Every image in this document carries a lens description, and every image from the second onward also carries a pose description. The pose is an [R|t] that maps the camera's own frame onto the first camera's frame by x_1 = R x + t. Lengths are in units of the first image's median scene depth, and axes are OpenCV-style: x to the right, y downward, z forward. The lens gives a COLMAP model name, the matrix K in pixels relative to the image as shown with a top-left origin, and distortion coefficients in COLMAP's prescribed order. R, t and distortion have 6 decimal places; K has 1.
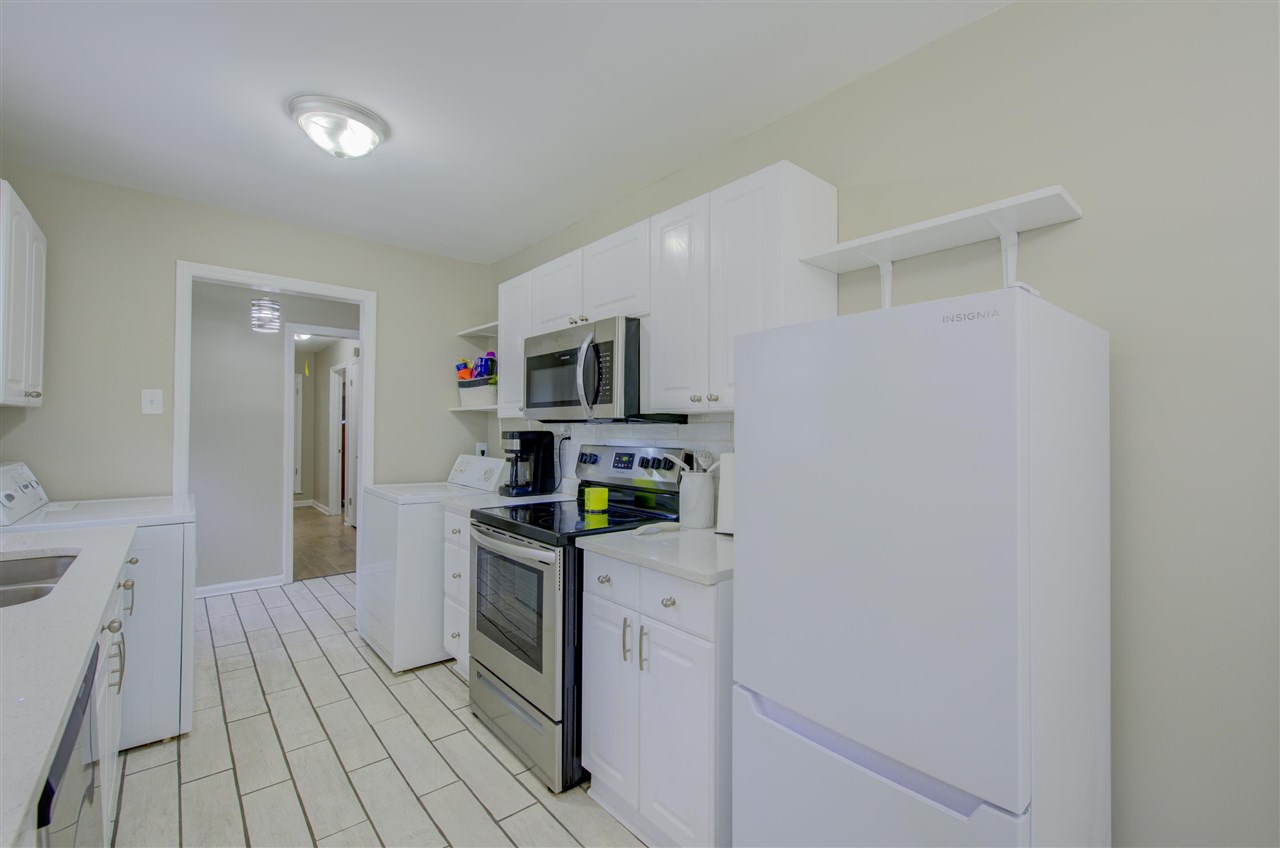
lens RADIAL K [[542.4, 0, 643.0], [0, 542.4, 424.7], [0, 0, 1]] dist [-0.000197, 0.000387]
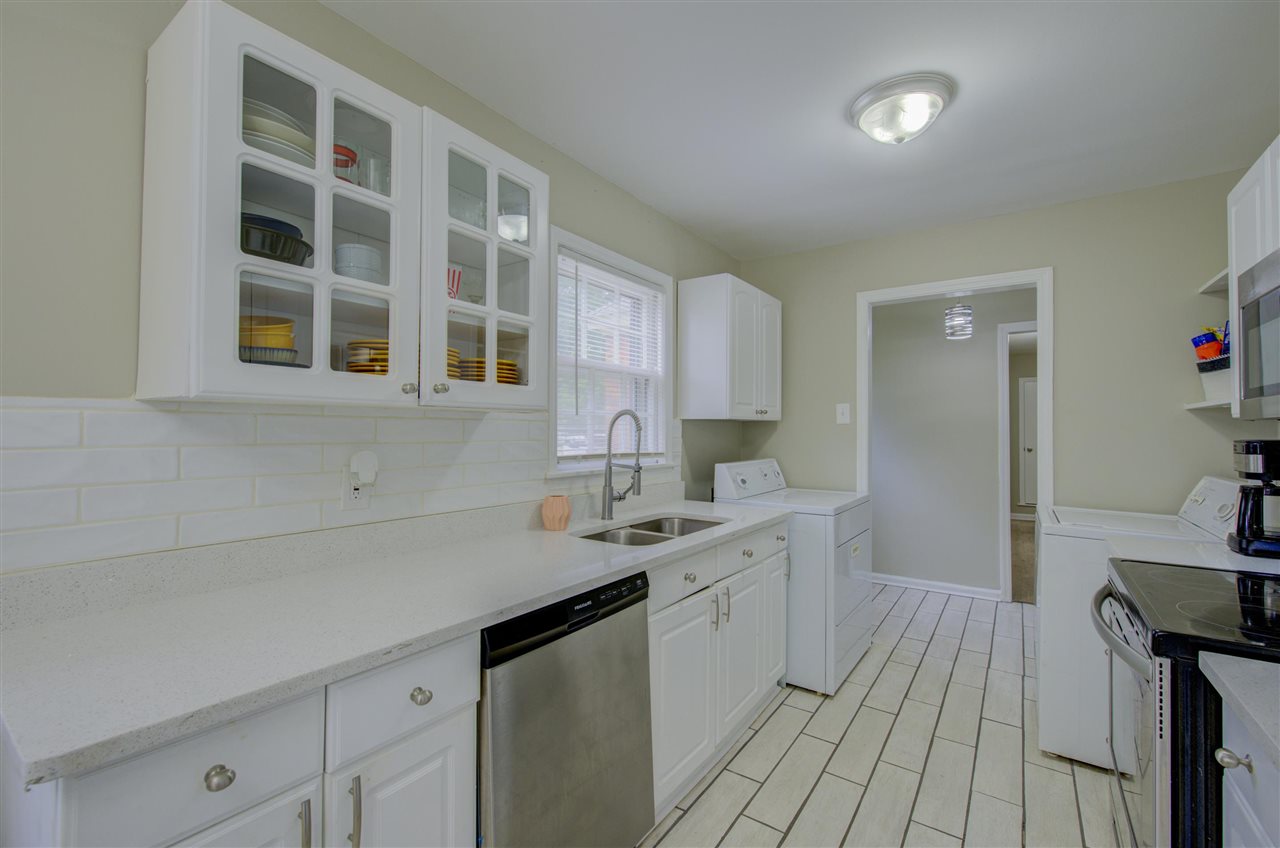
lens RADIAL K [[542.4, 0, 643.0], [0, 542.4, 424.7], [0, 0, 1]] dist [-0.000197, 0.000387]
pose [[0.245218, -0.020087, -0.969260, 0.154111], [0.006213, 0.999797, -0.019148, 0.002601], [0.969448, -0.001327, 0.245293, 0.239693]]
